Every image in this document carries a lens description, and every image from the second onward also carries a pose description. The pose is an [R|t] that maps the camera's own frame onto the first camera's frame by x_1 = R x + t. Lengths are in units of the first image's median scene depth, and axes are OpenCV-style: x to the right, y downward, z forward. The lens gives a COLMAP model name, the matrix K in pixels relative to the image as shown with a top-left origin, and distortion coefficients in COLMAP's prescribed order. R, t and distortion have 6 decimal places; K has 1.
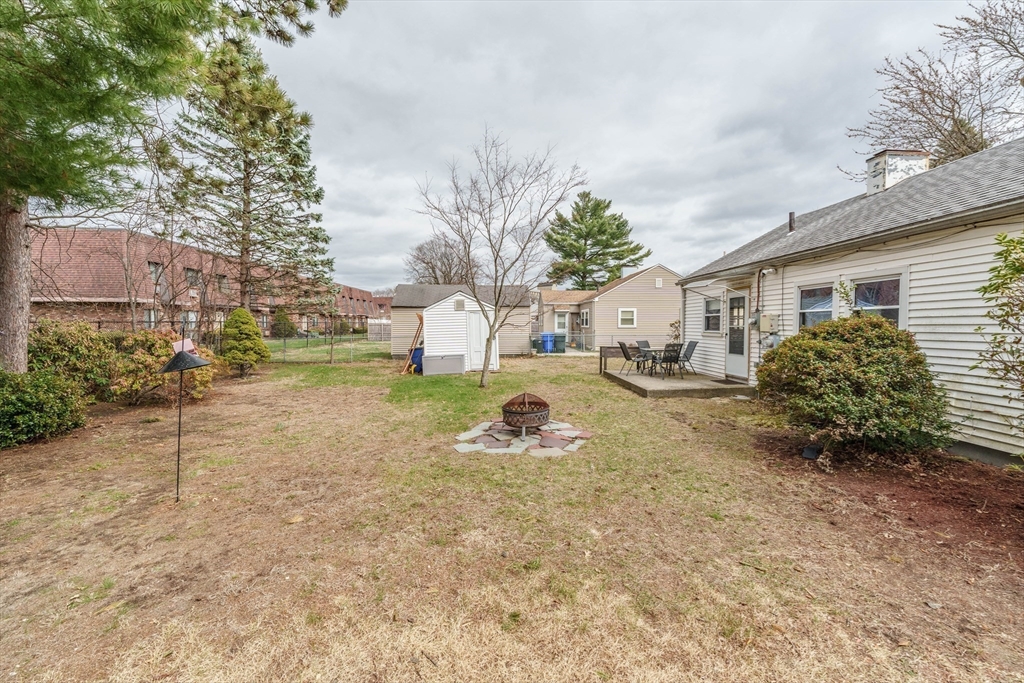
lens RADIAL K [[428.5, 0, 514.4], [0, 428.5, 339.8], [0, 0, 1]] dist [-0.001218, -0.000287]
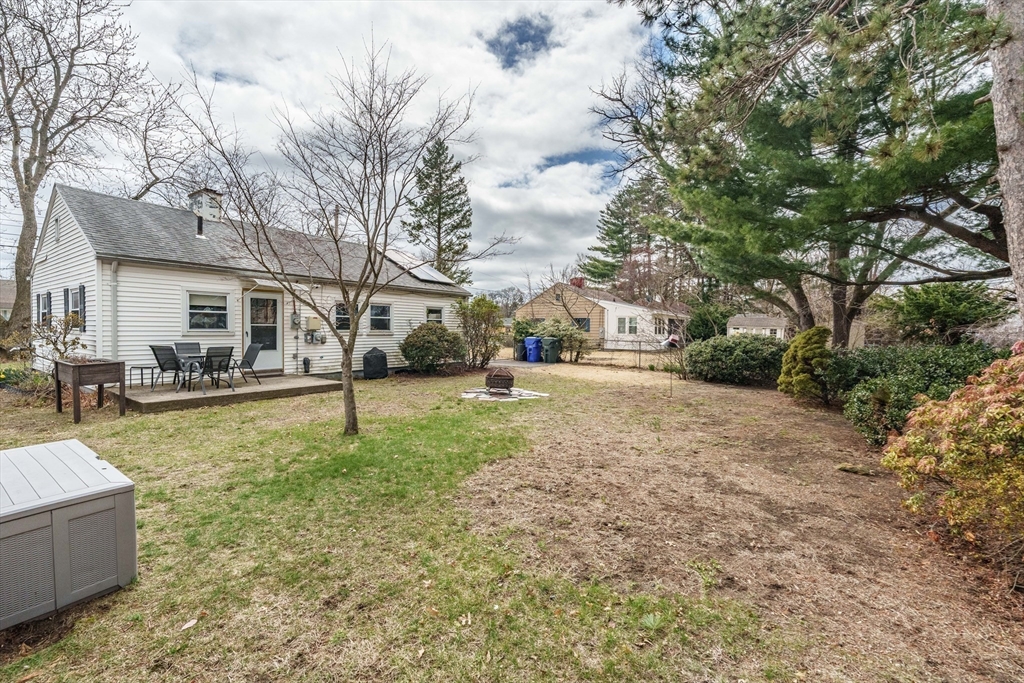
lens RADIAL K [[428.5, 0, 514.4], [0, 428.5, 339.8], [0, 0, 1]] dist [-0.001218, -0.000287]
pose [[-0.791532, -0.022356, 0.610719, -0.246494], [0.011499, 0.998609, 0.051459, -0.015828], [-0.611020, 0.047754, -0.790173, 0.552870]]
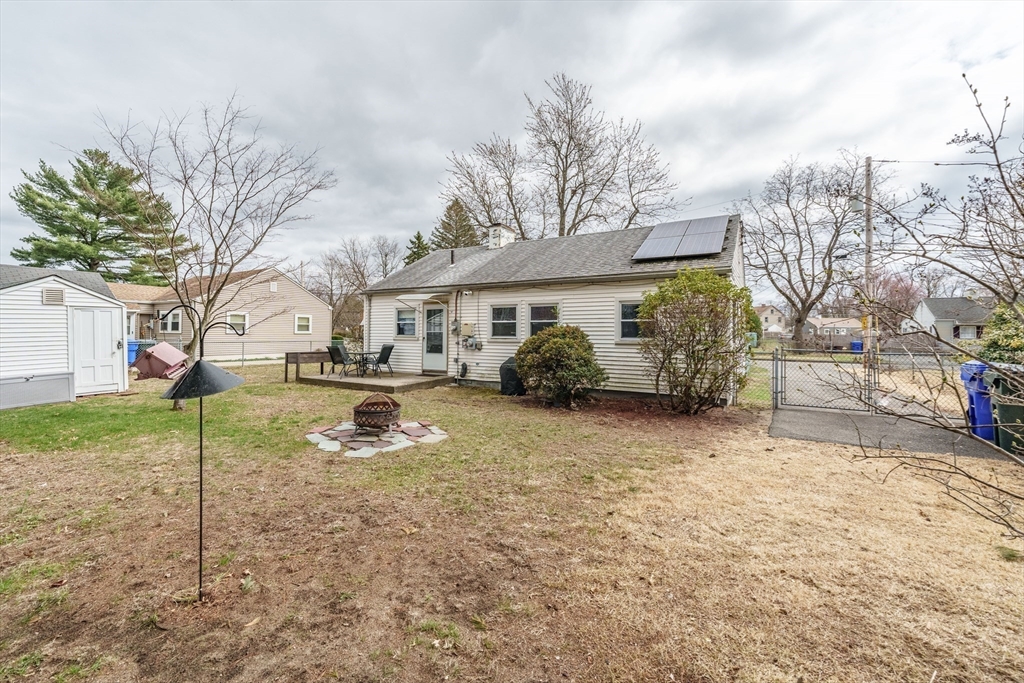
lens RADIAL K [[426.9, 0, 511.0], [0, 426.9, 323.3], [0, 0, 1]] dist [-0.000475, 0.000049]
pose [[0.541369, 0.023966, 0.840443, -0.166141], [0.022684, 0.998813, -0.043094, 0.001547], [-0.840479, 0.042394, 0.540183, 0.040001]]
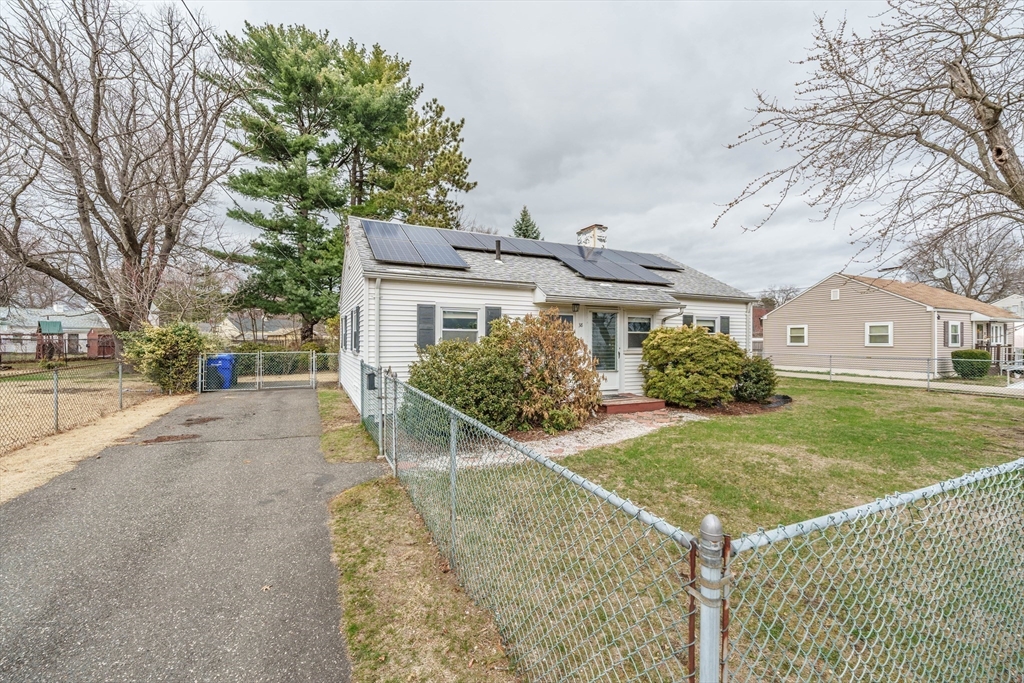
lens RADIAL K [[428.5, 0, 514.4], [0, 428.5, 339.8], [0, 0, 1]] dist [-0.001218, -0.000287]
pose [[0.385869, -0.004230, -0.922544, 0.830075], [-0.034196, 0.999237, -0.018884, -0.002404], [0.921920, 0.038834, 0.385430, 0.068978]]
